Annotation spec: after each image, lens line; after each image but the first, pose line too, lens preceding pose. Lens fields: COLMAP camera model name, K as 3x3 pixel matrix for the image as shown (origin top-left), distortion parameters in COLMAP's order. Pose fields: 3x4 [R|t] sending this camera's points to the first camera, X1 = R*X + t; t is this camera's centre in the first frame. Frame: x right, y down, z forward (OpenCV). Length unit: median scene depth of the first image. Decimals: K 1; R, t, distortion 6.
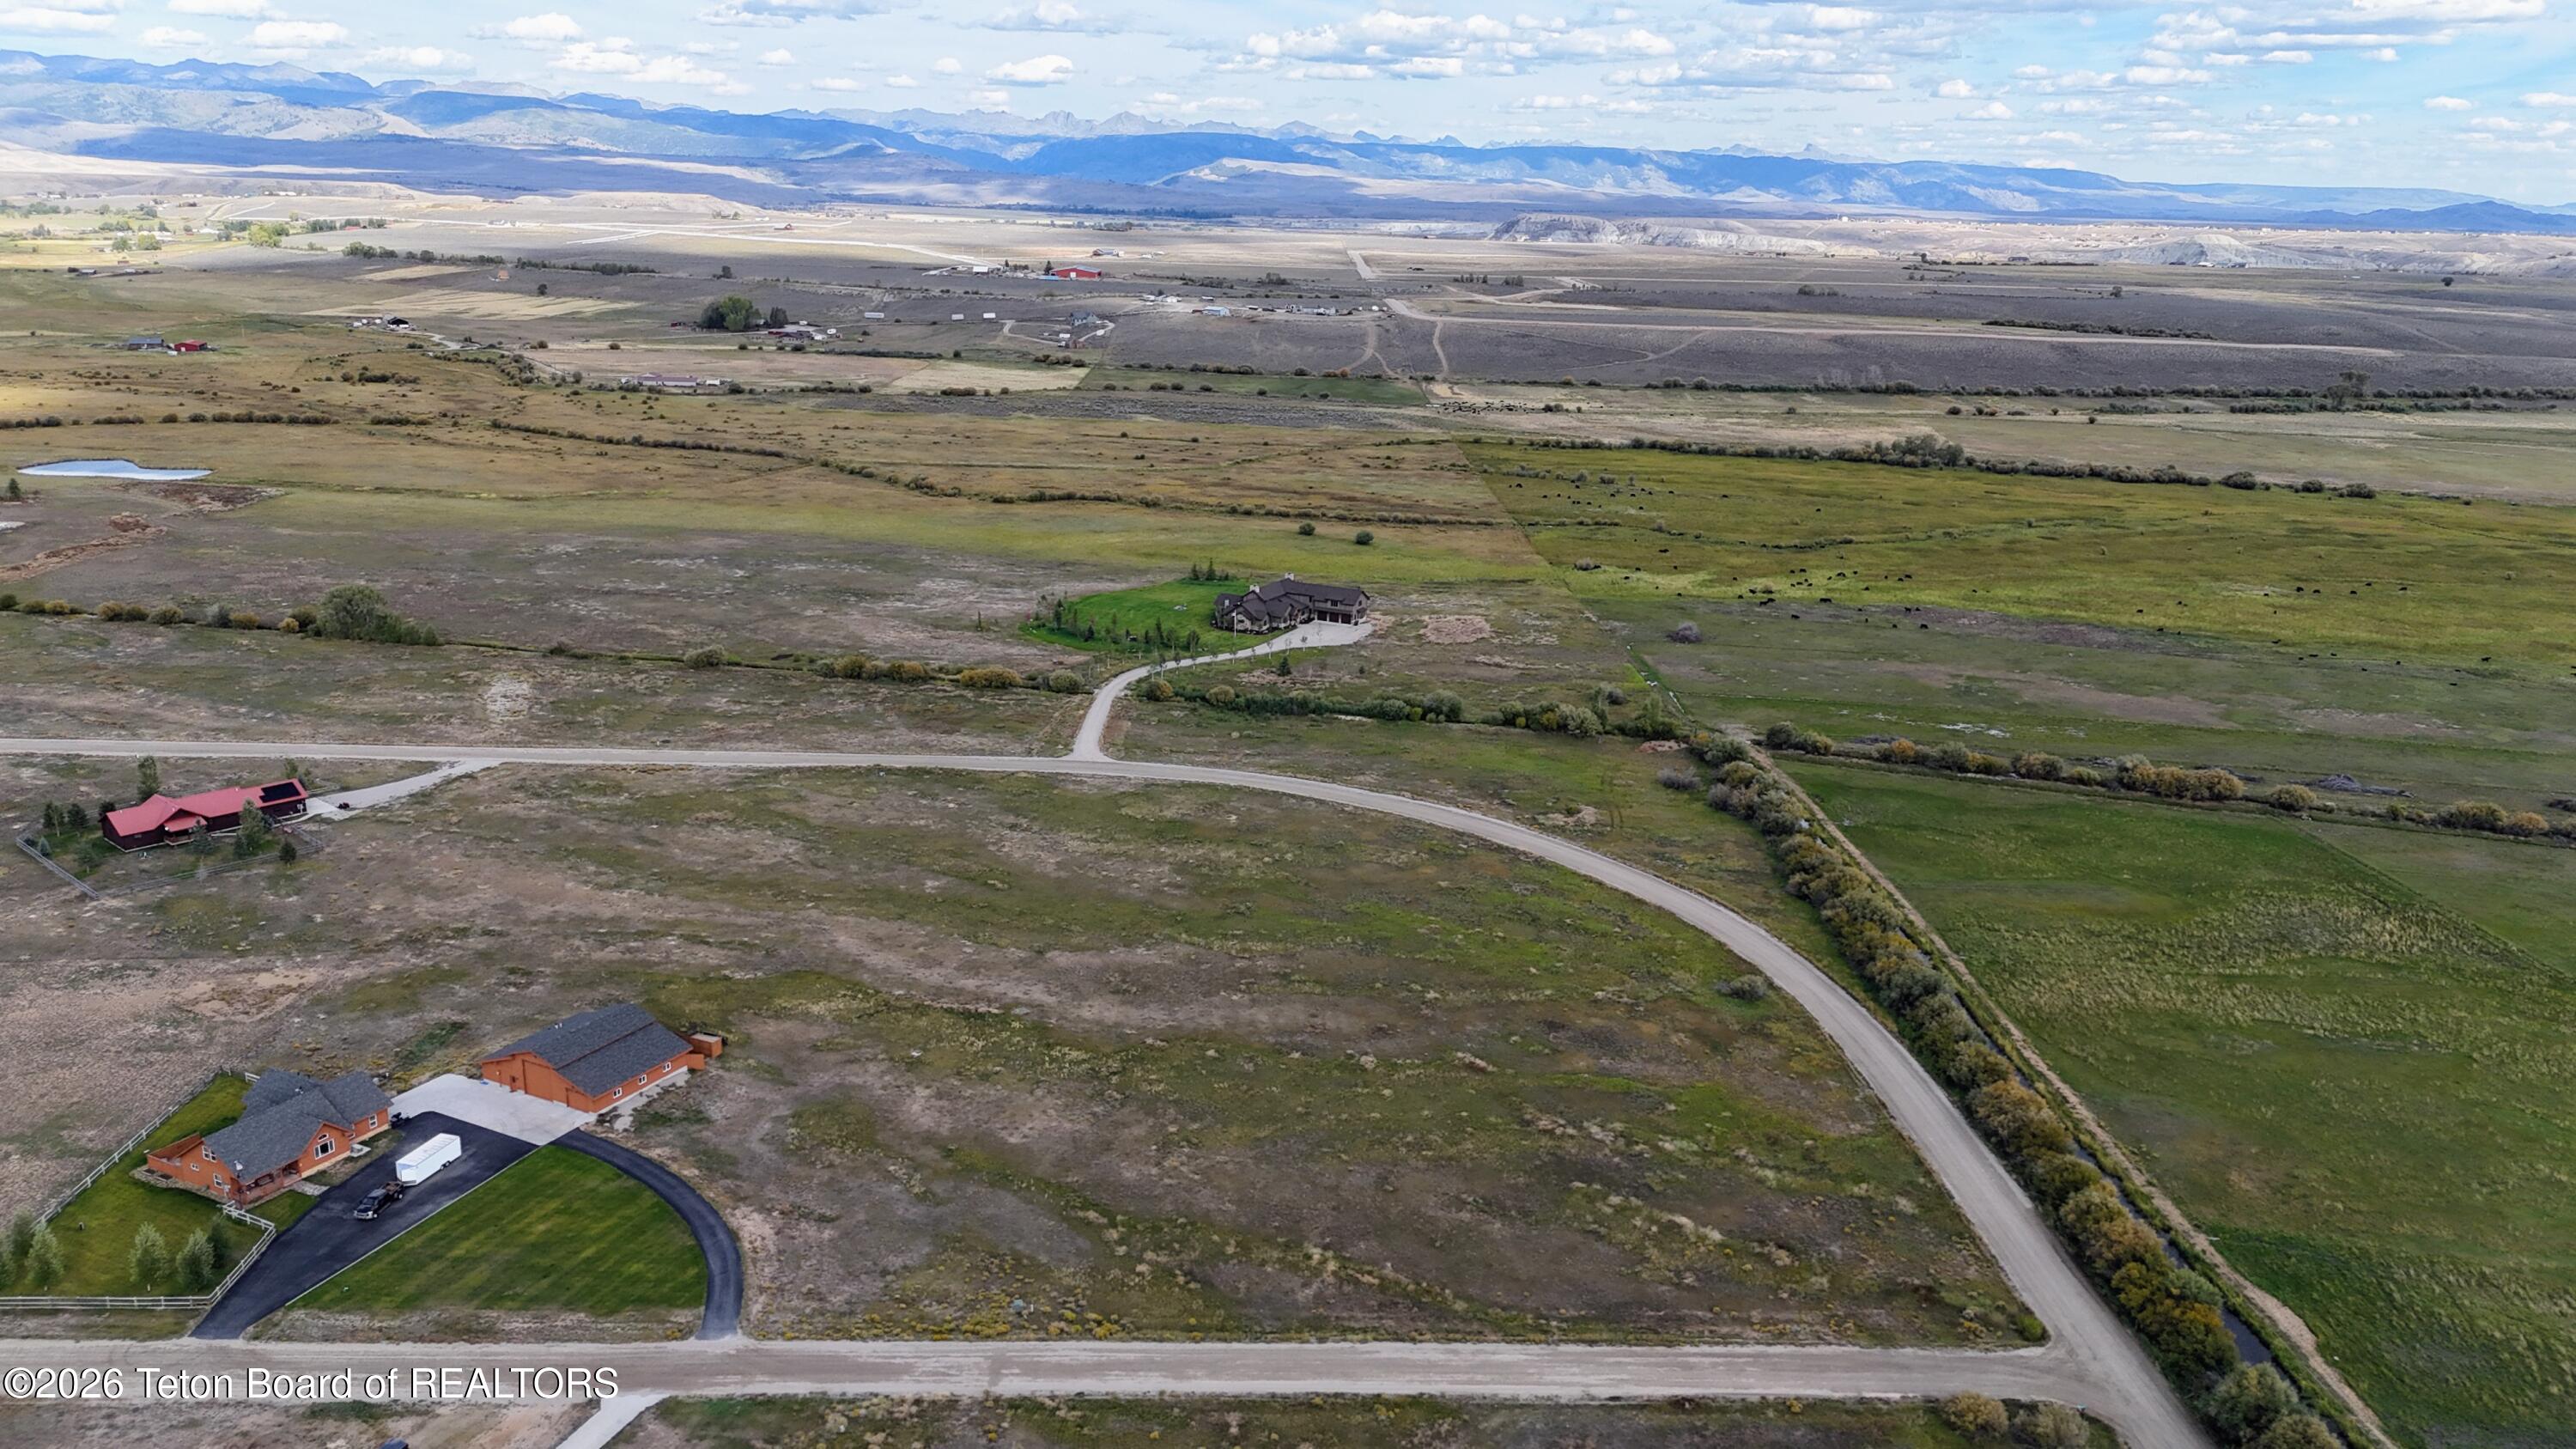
lens RADIAL K [[1885.7, 0, 1293.1], [0, 1885.7, 718.9], [0, 0, 1]] dist [0.080627, -0.090377]
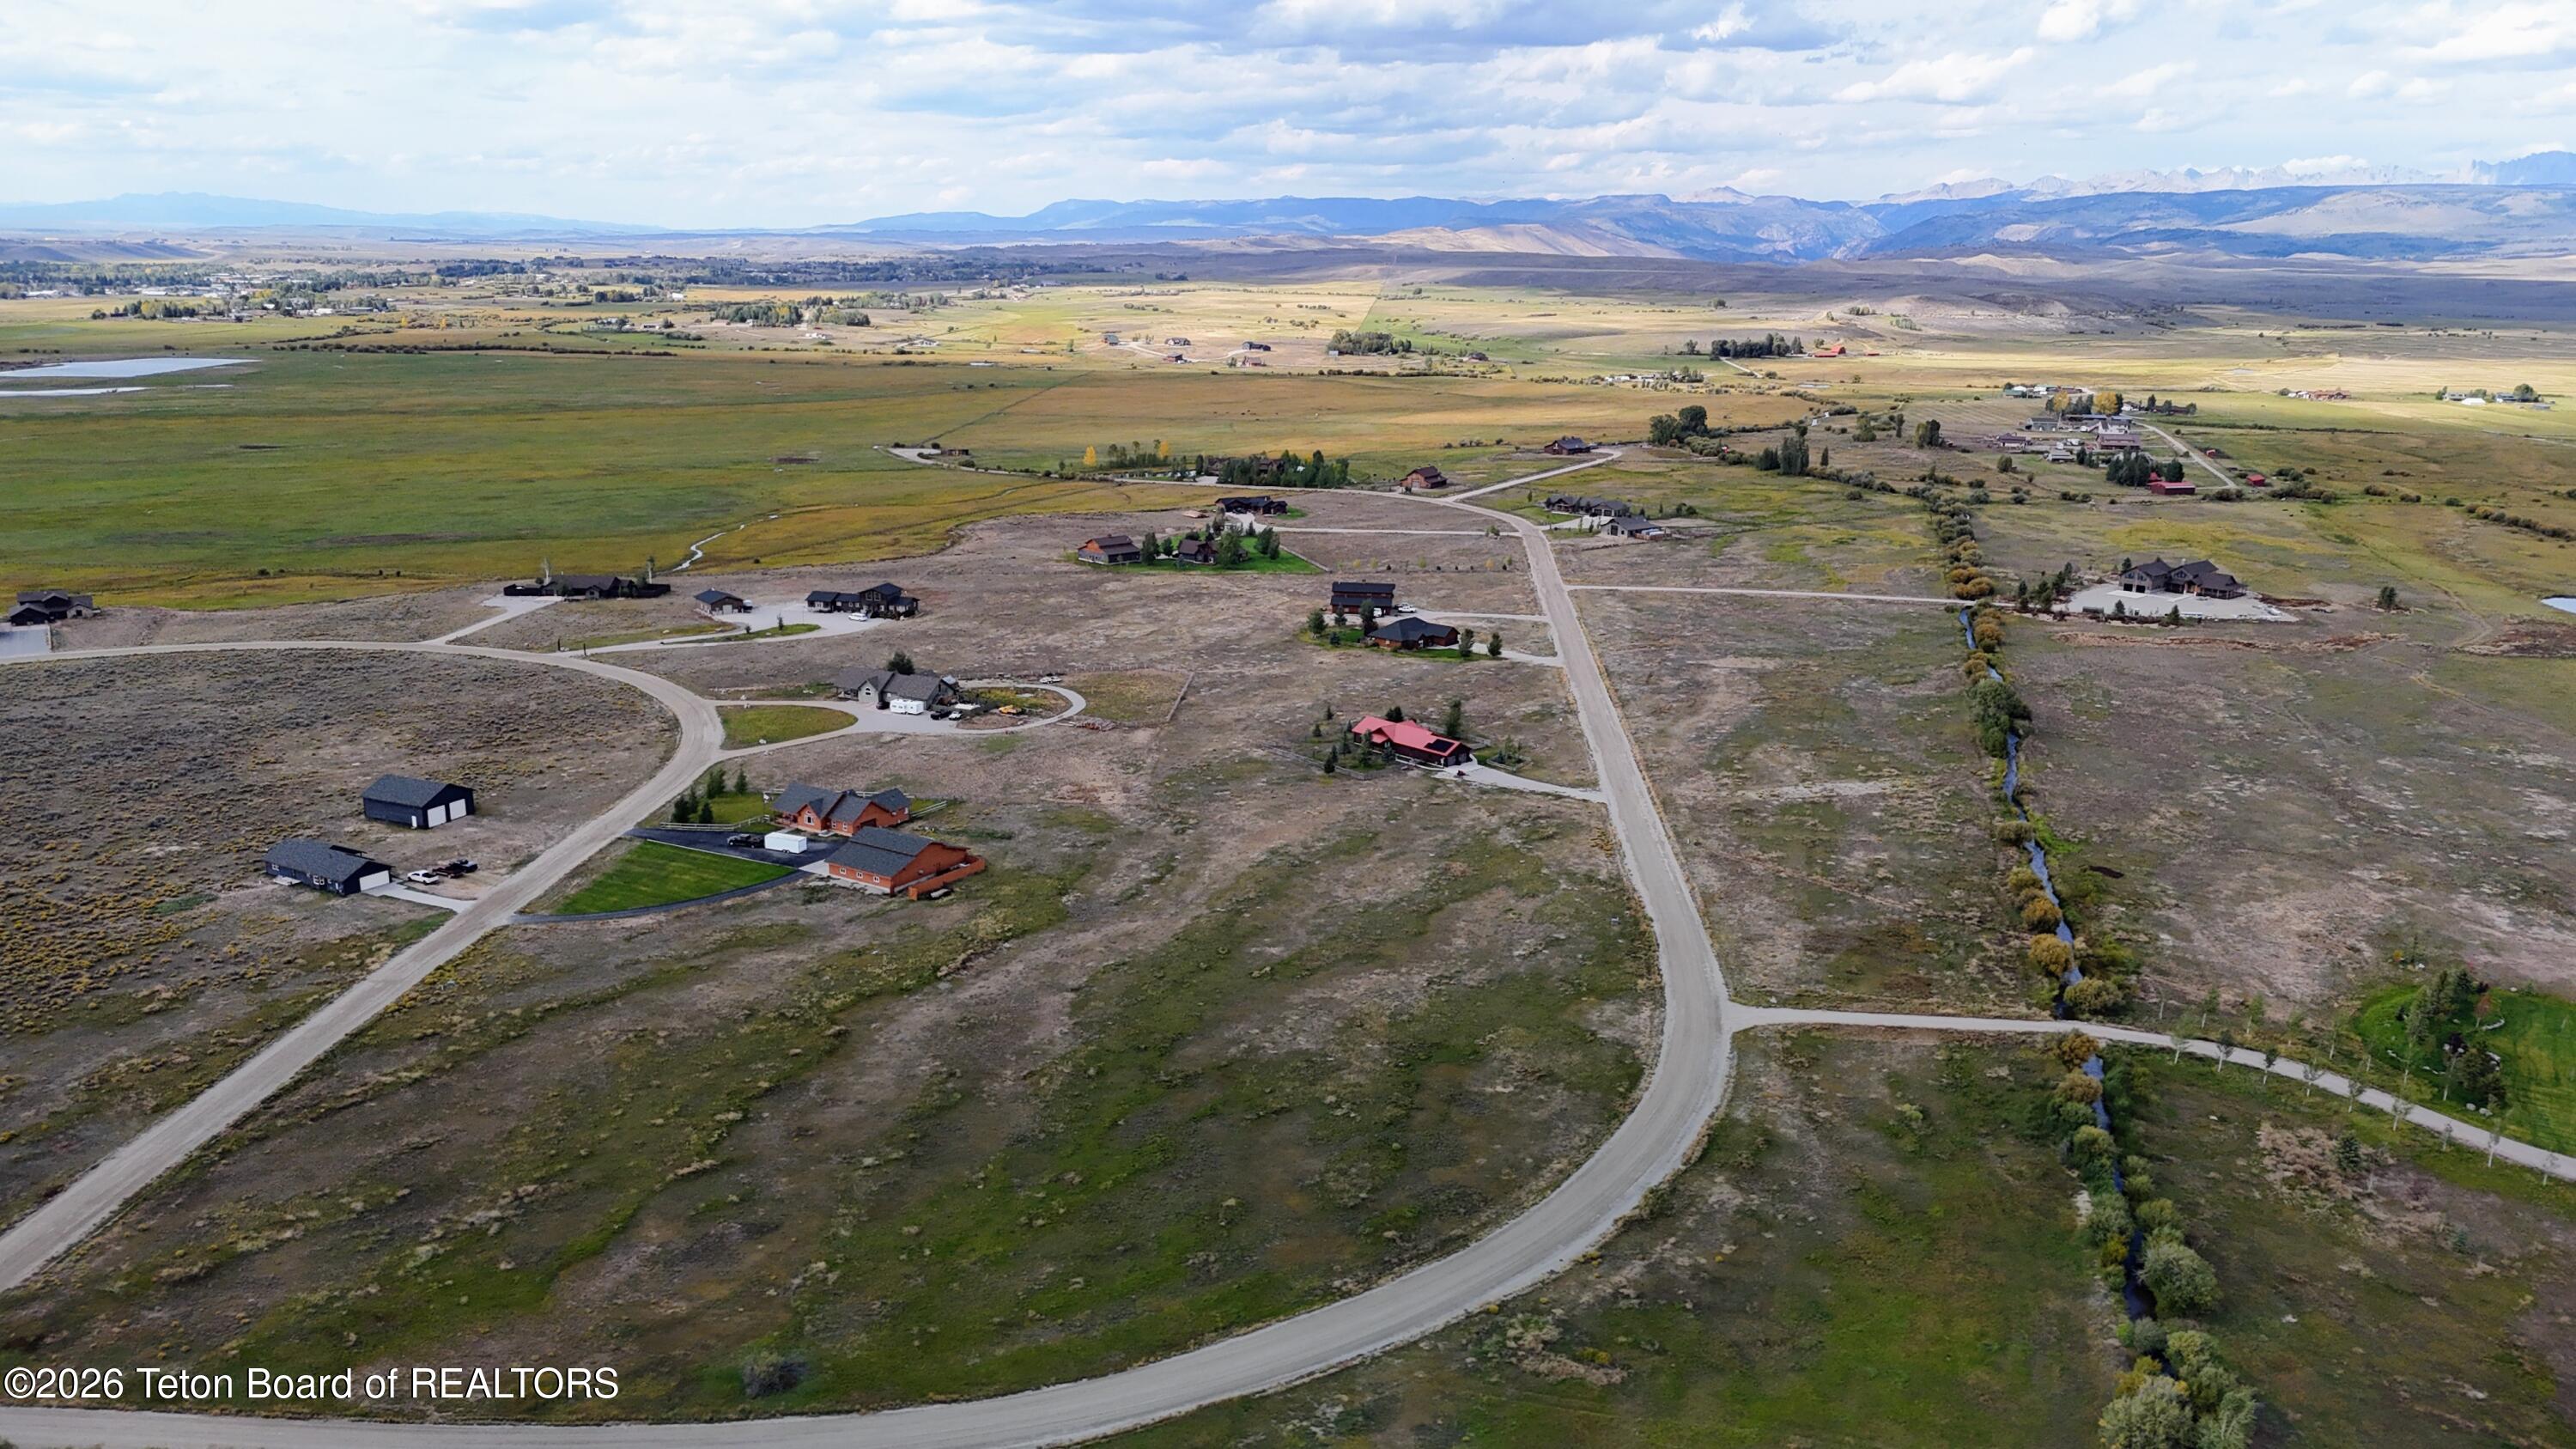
lens RADIAL K [[1885.7, 0, 1293.1], [0, 1885.7, 718.9], [0, 0, 1]] dist [0.080627, -0.090377]
pose [[-0.090581, 0.215293, -0.972340, 0.690305], [-0.286395, 0.929478, 0.232482, -0.240128], [0.953820, 0.299532, -0.022534, 0.922727]]
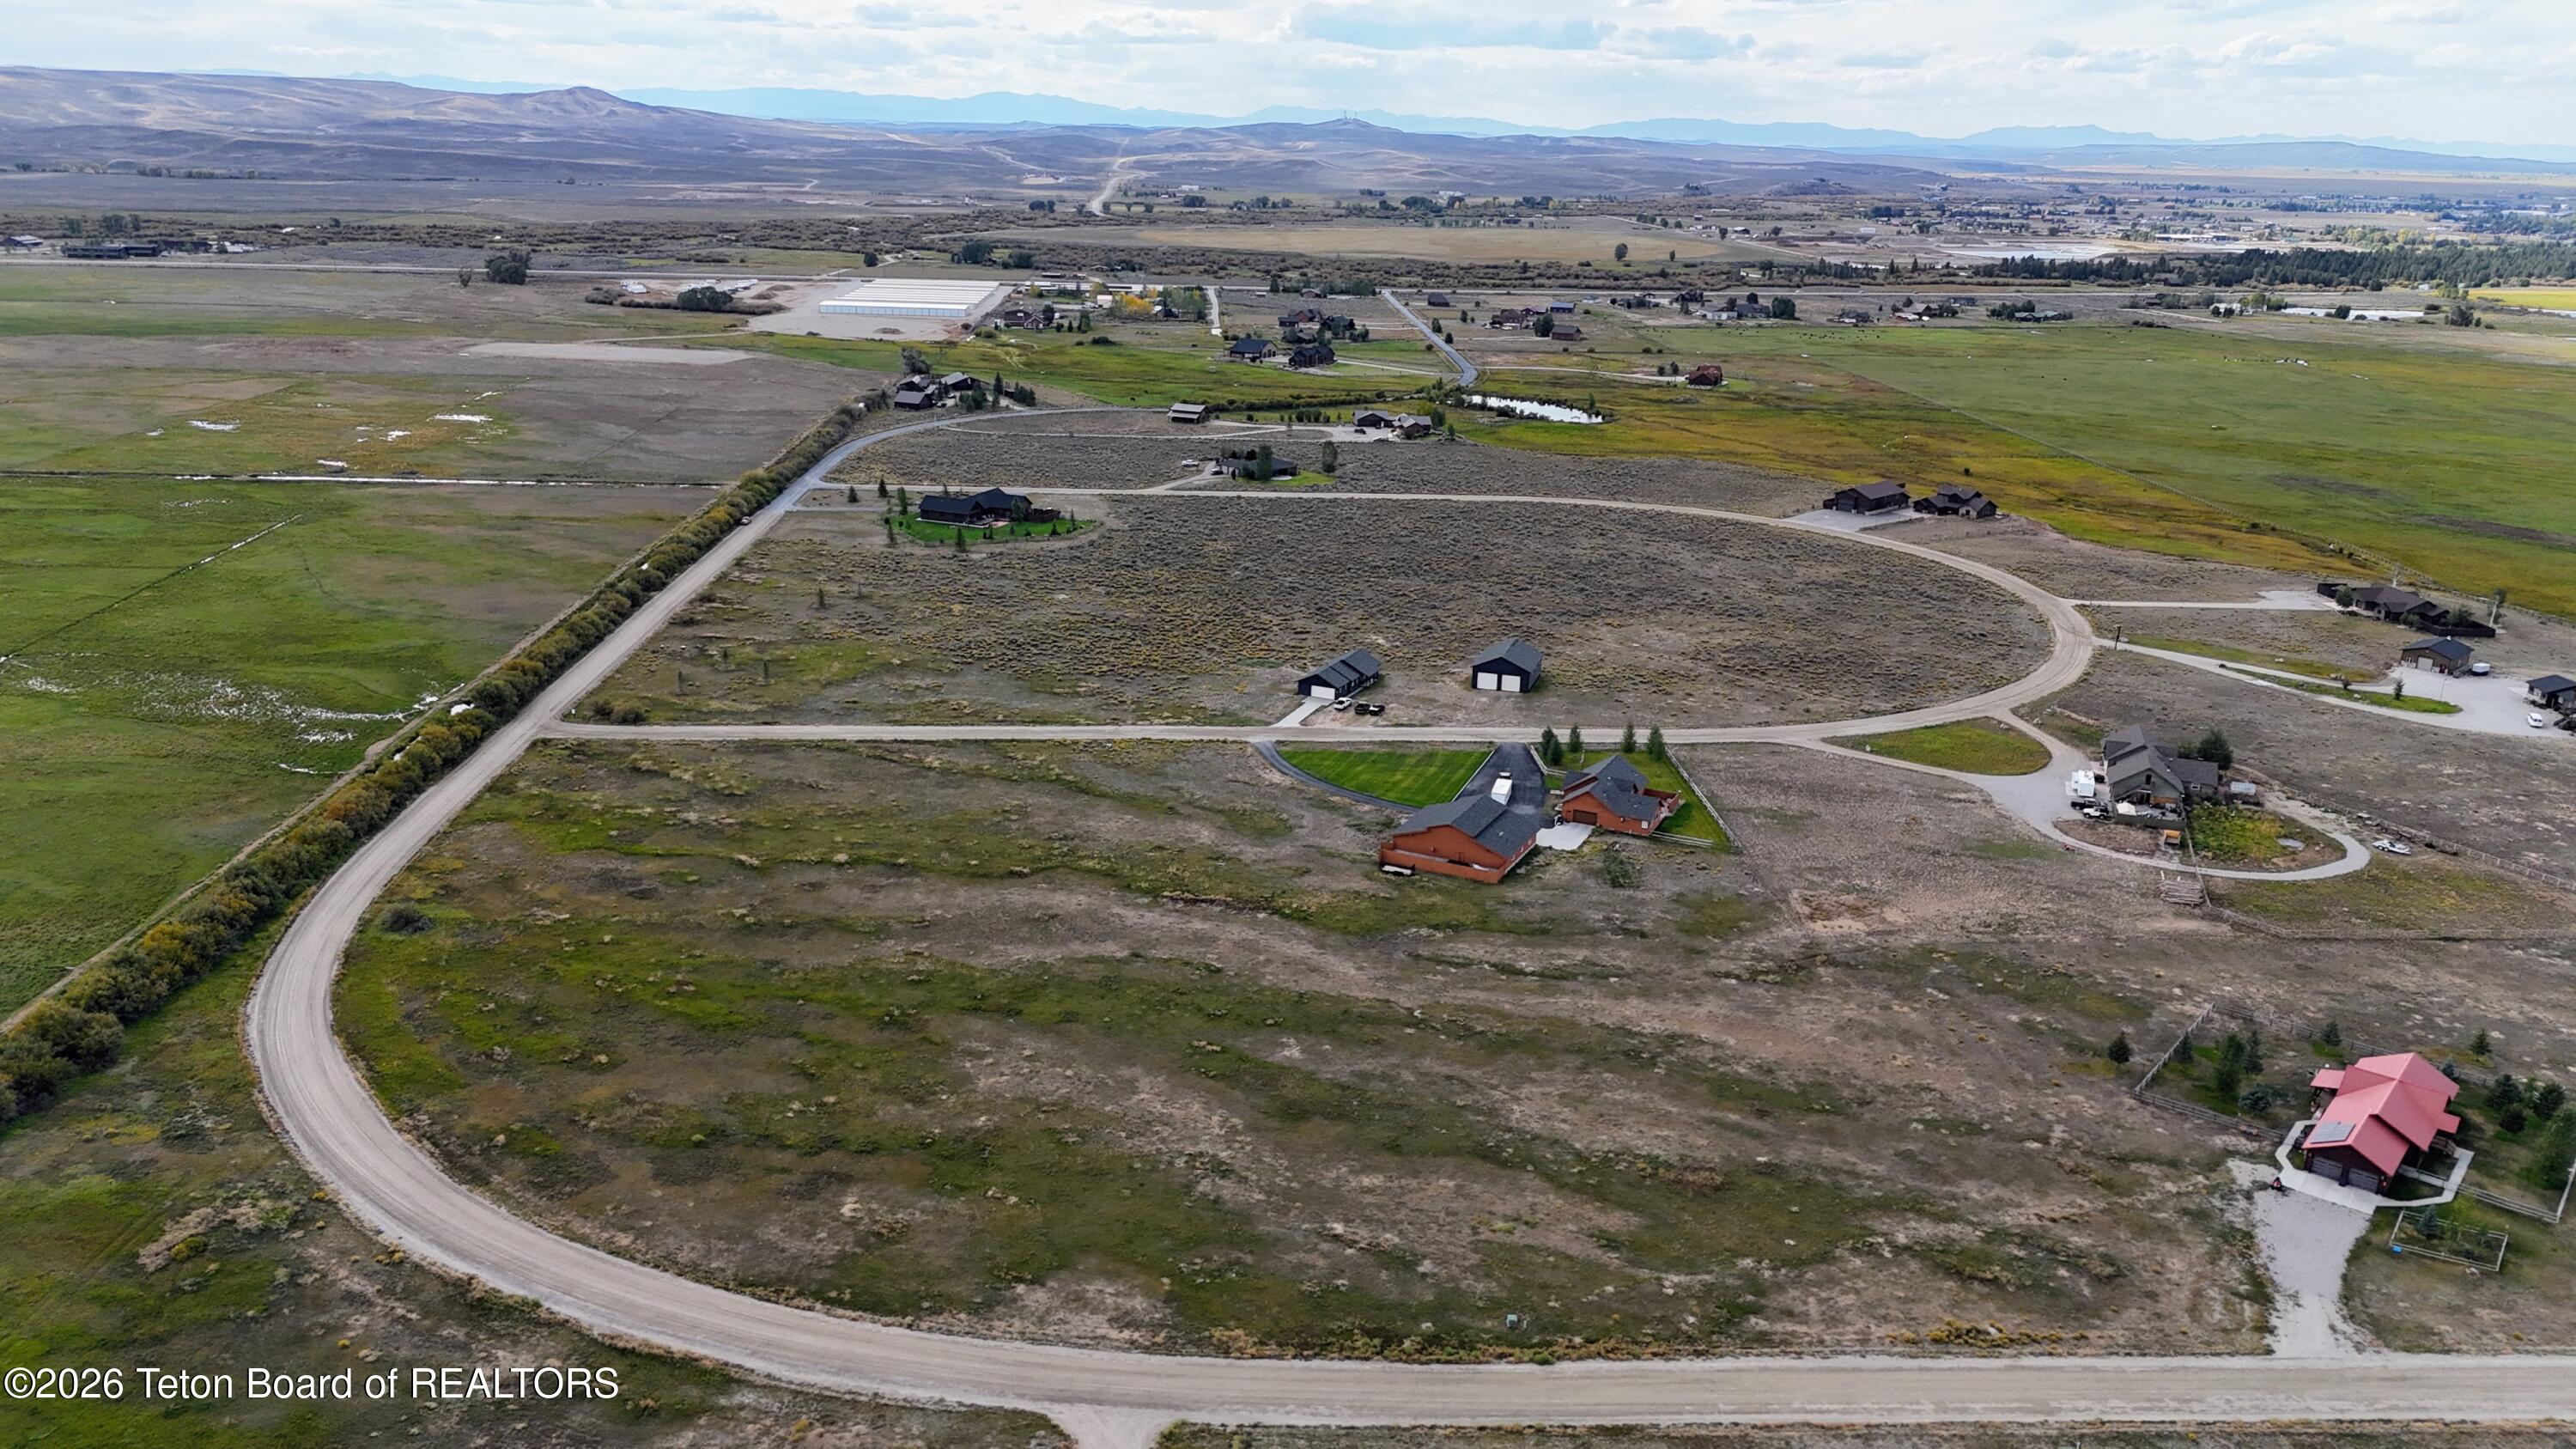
lens RADIAL K [[1885.7, 0, 1293.1], [0, 1885.7, 718.9], [0, 0, 1]] dist [0.080627, -0.090377]
pose [[-0.998559, -0.038211, -0.037672, -0.145462], [-0.052523, 0.839701, 0.540503, -0.410574], [0.010980, 0.541703, -0.840498, 1.457708]]
